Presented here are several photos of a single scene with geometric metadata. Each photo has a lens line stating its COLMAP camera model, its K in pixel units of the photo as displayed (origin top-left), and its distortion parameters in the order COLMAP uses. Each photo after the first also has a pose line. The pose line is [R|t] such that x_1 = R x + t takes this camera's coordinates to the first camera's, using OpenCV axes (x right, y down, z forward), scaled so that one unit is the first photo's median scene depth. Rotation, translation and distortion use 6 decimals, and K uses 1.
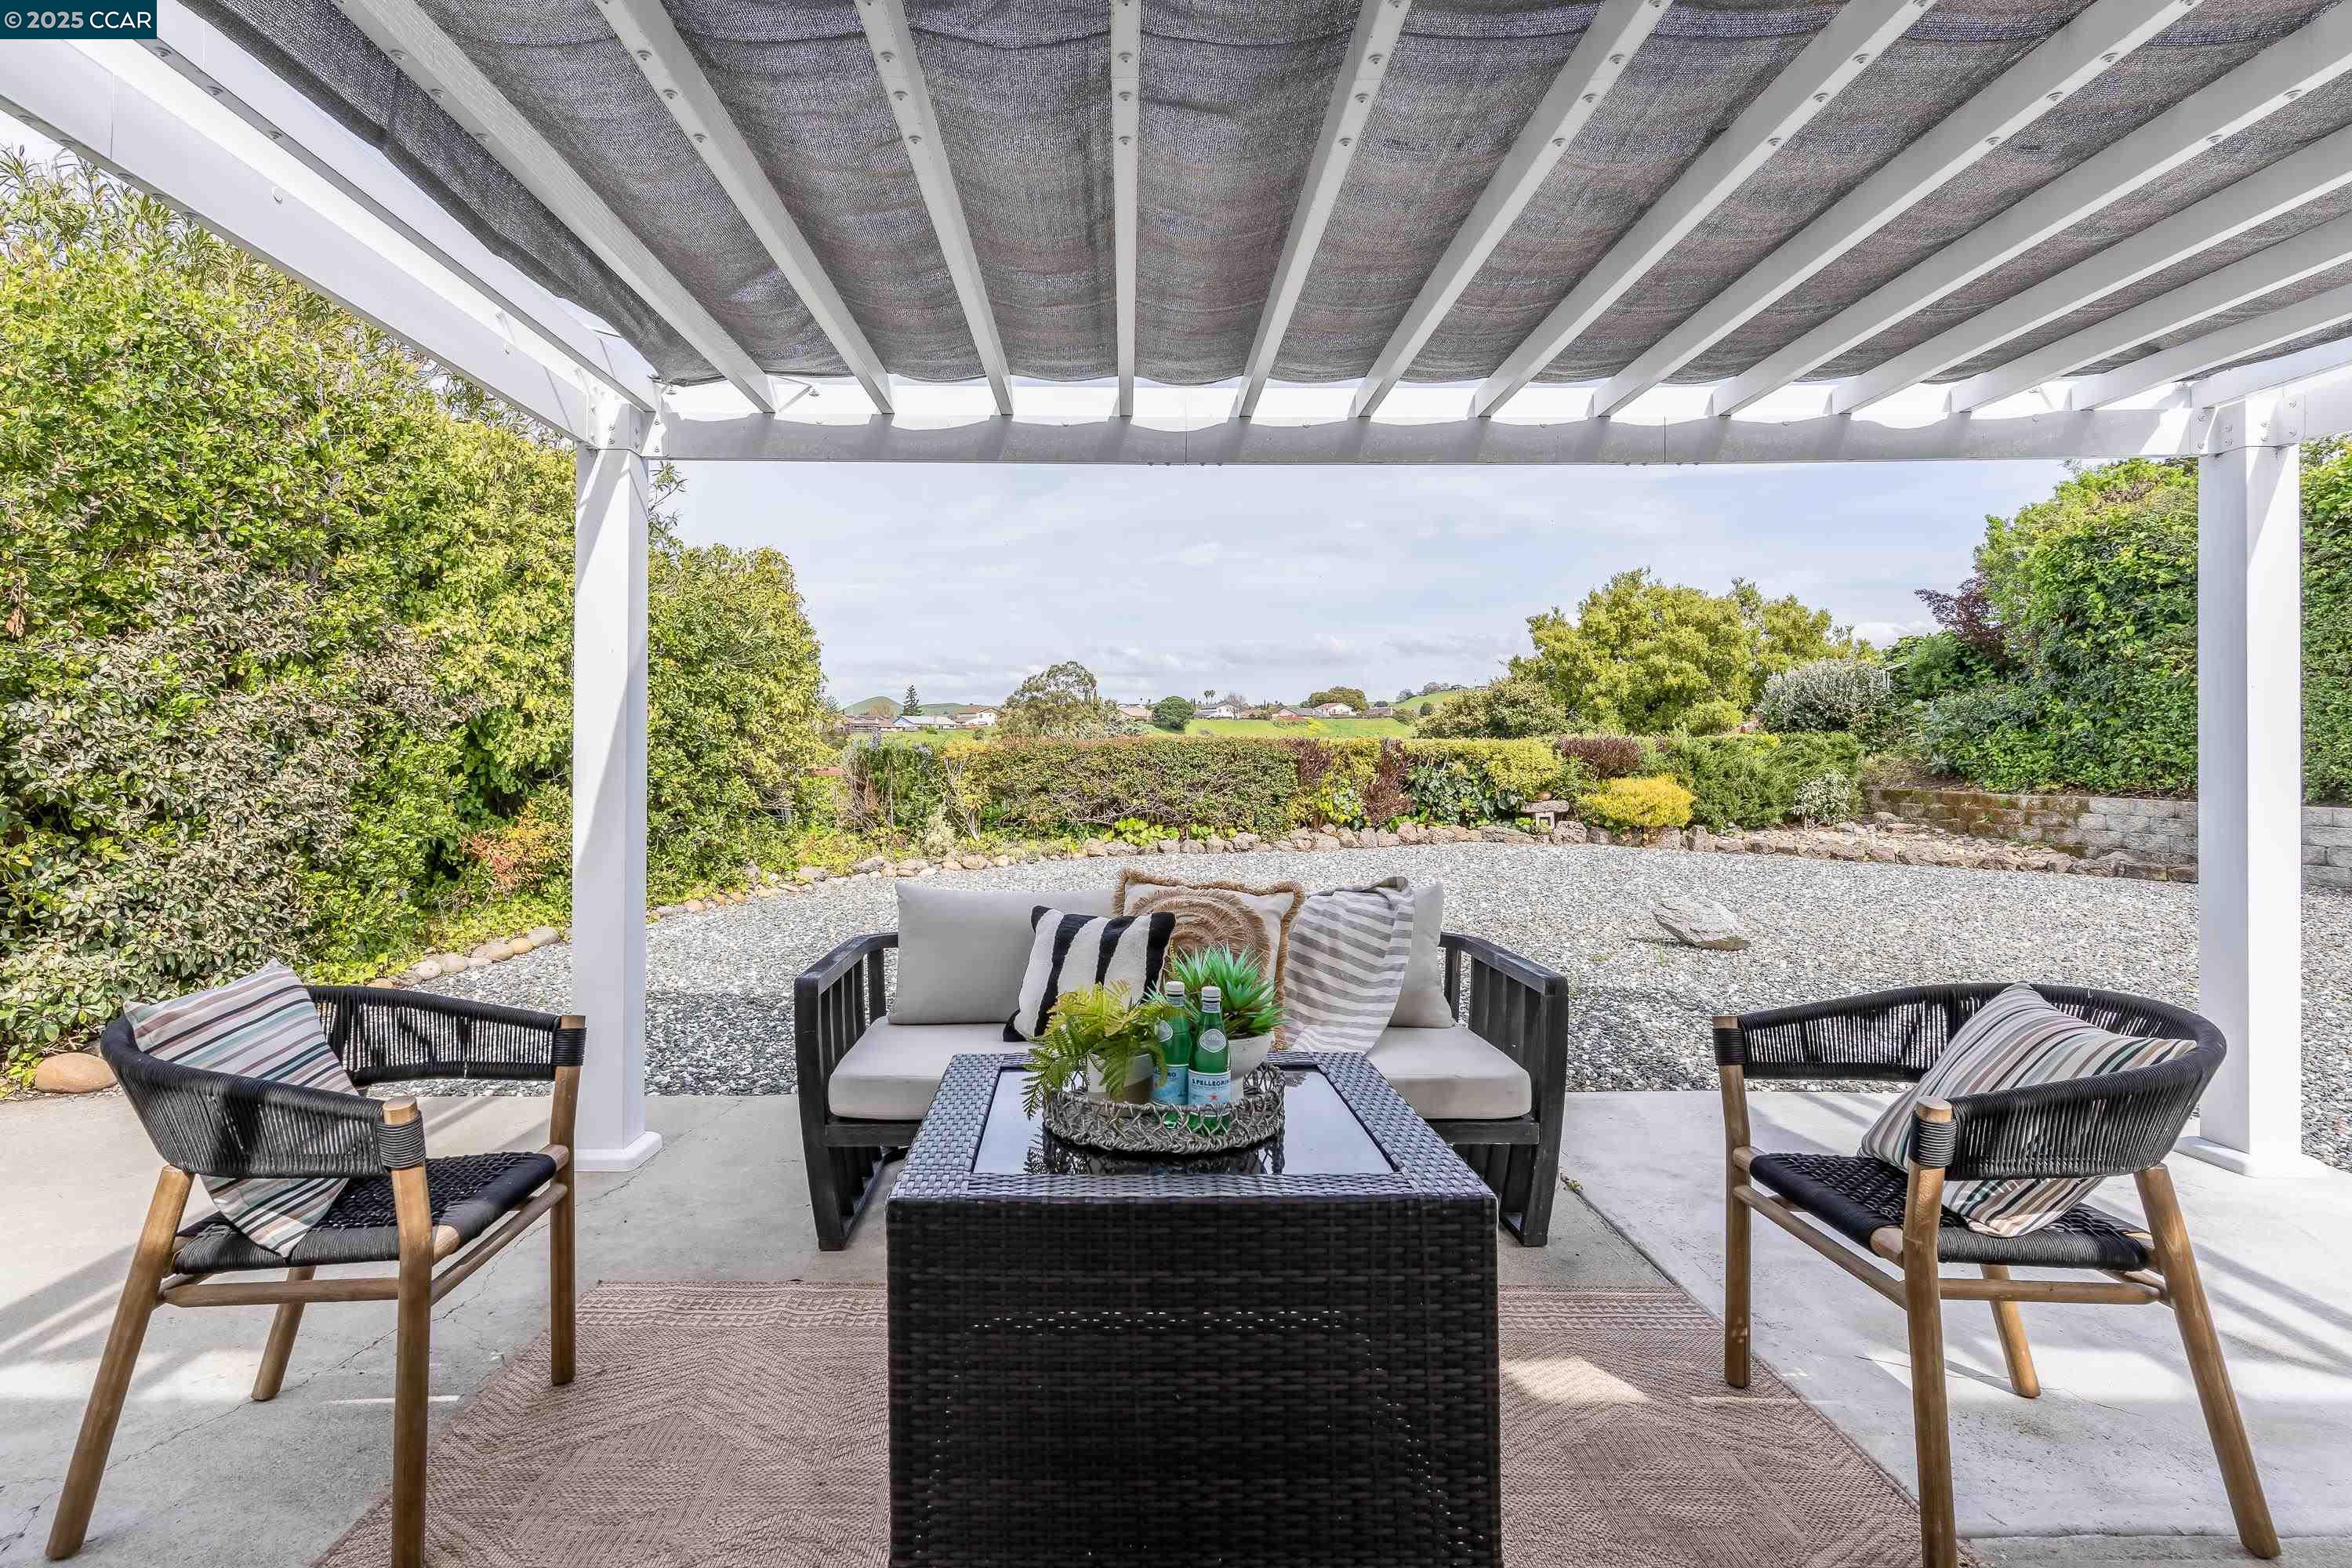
lens RADIAL K [[1248.5, 0, 1173.1], [0, 1248.5, 765.0], [0, 0, 1]] dist [-0.003222, -0.000176]
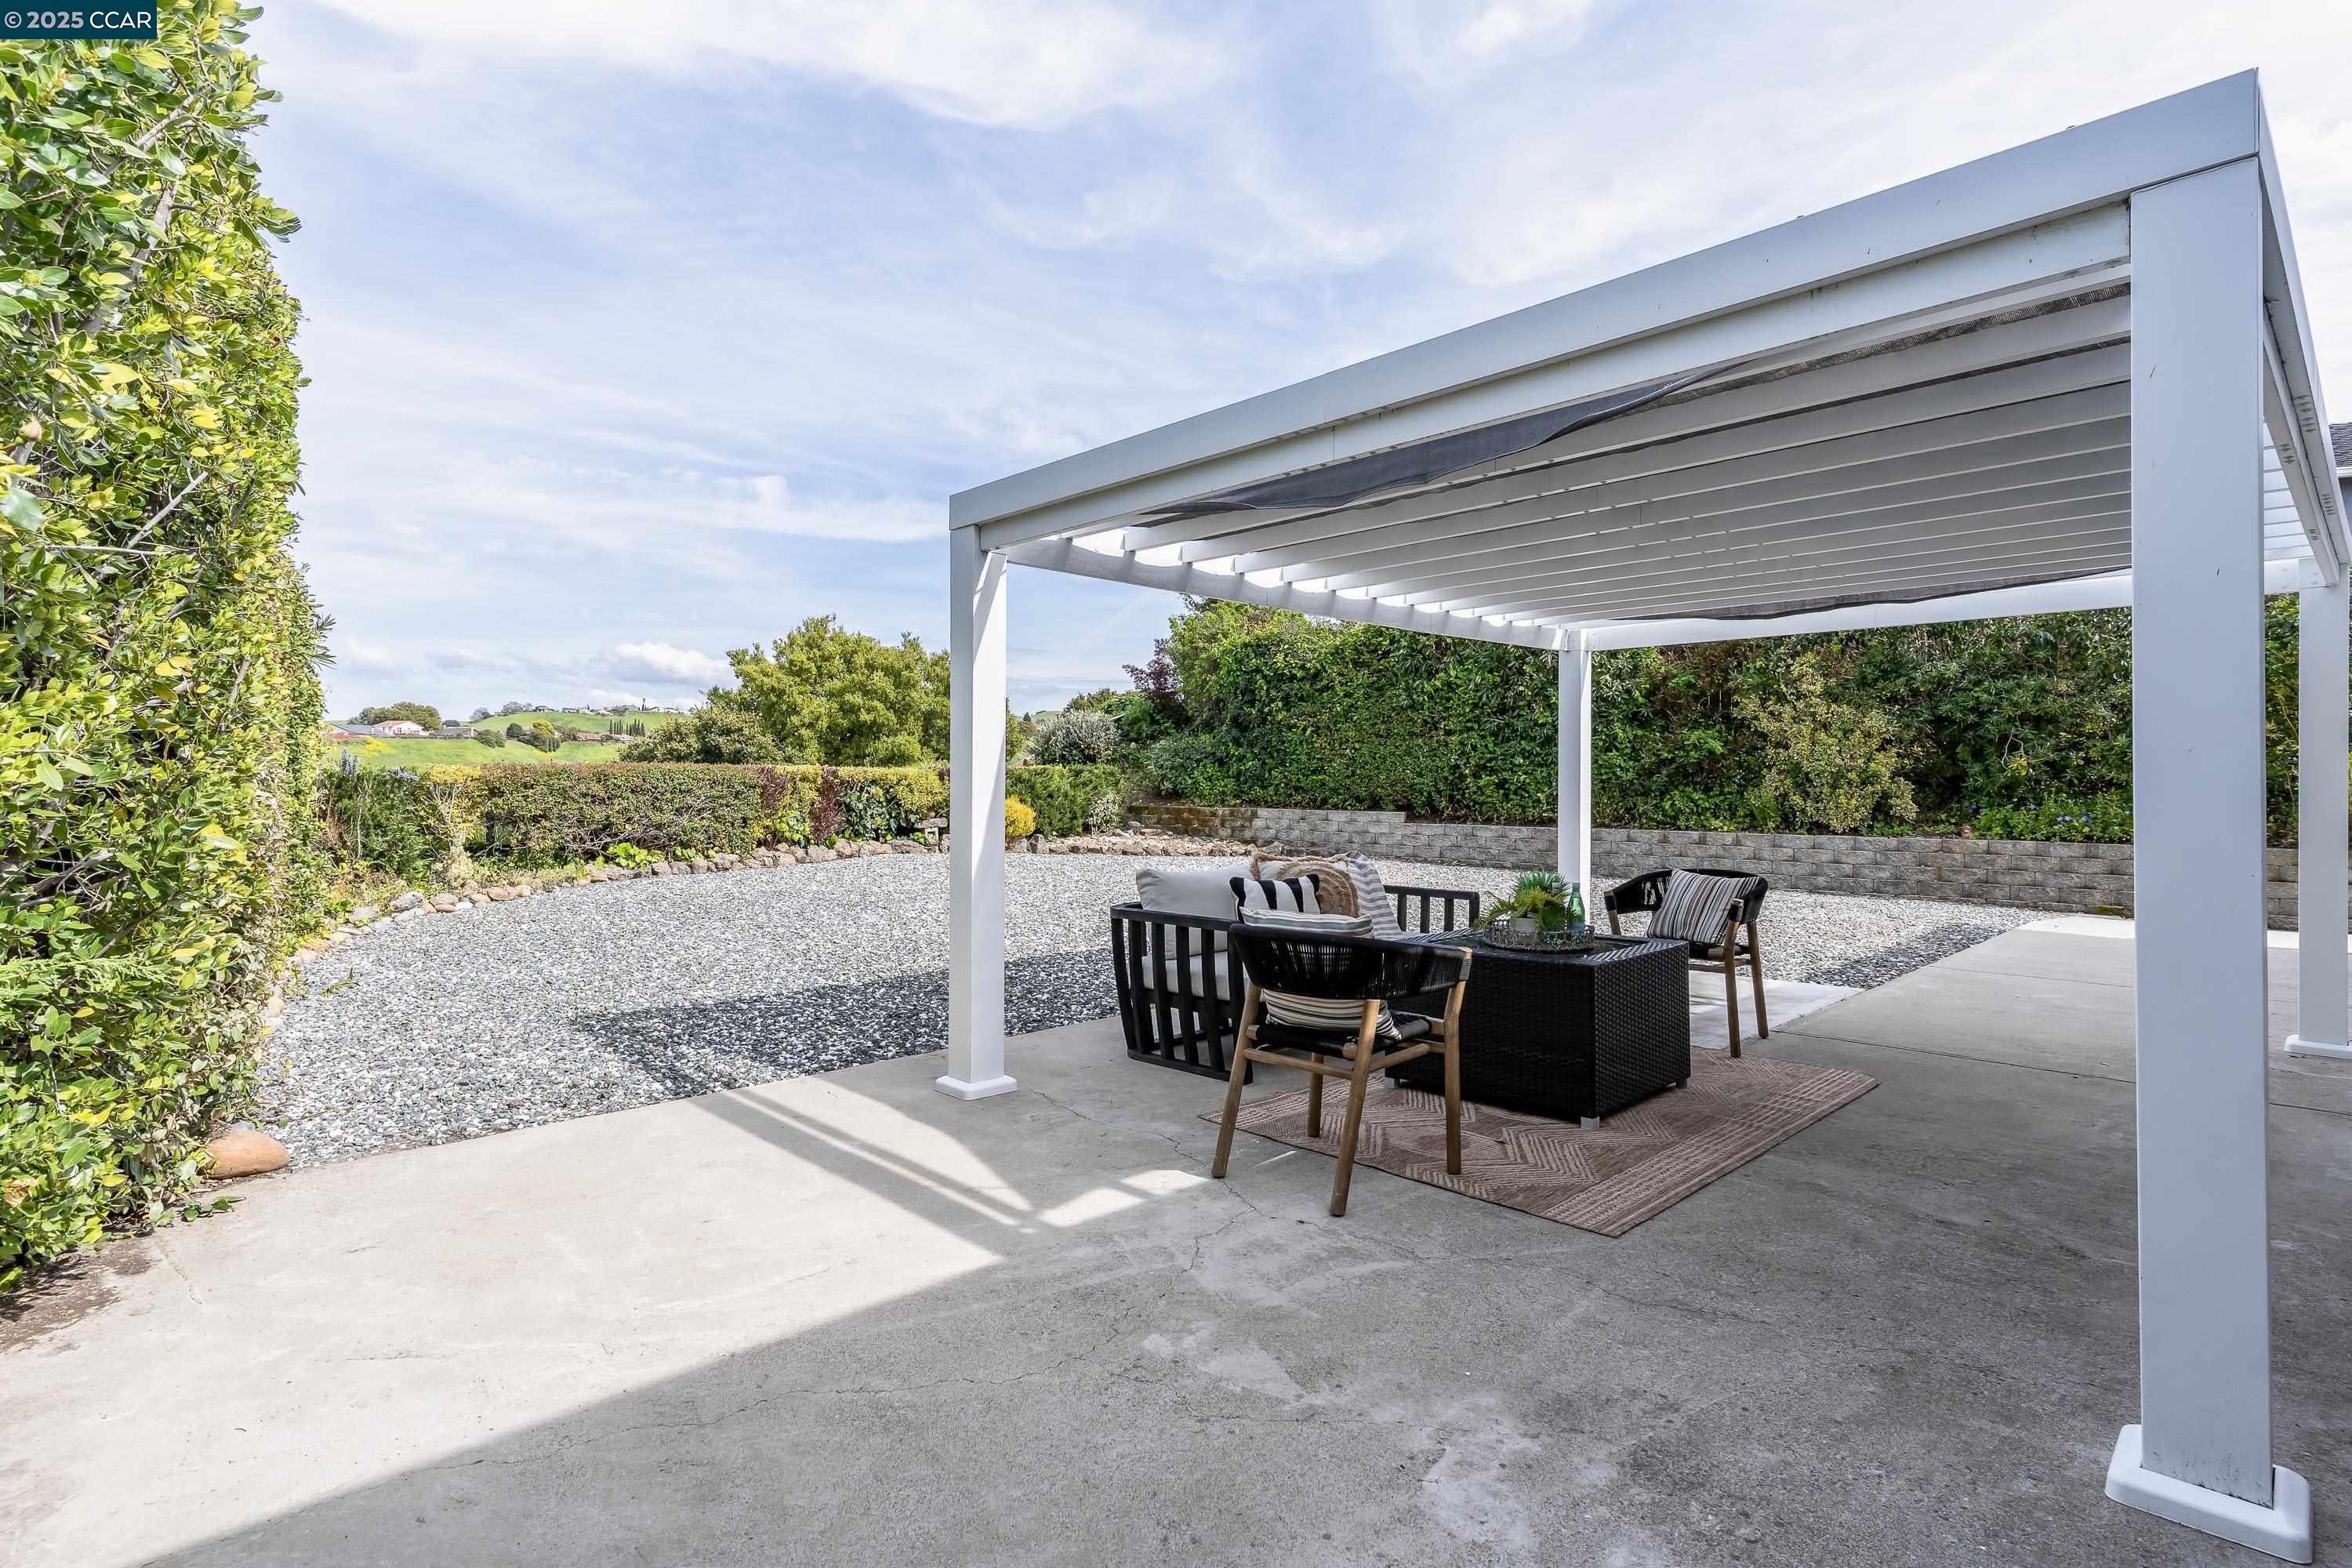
lens RADIAL K [[1248.5, 0, 1173.7], [0, 1248.5, 788.2], [0, 0, 1]] dist [-0.003222, -0.000176]
pose [[0.691262, -0.002654, 0.722599, -0.431621], [0.003462, 0.999994, 0.000361, -0.000566], [-0.722596, 0.002252, 0.691267, -0.019479]]
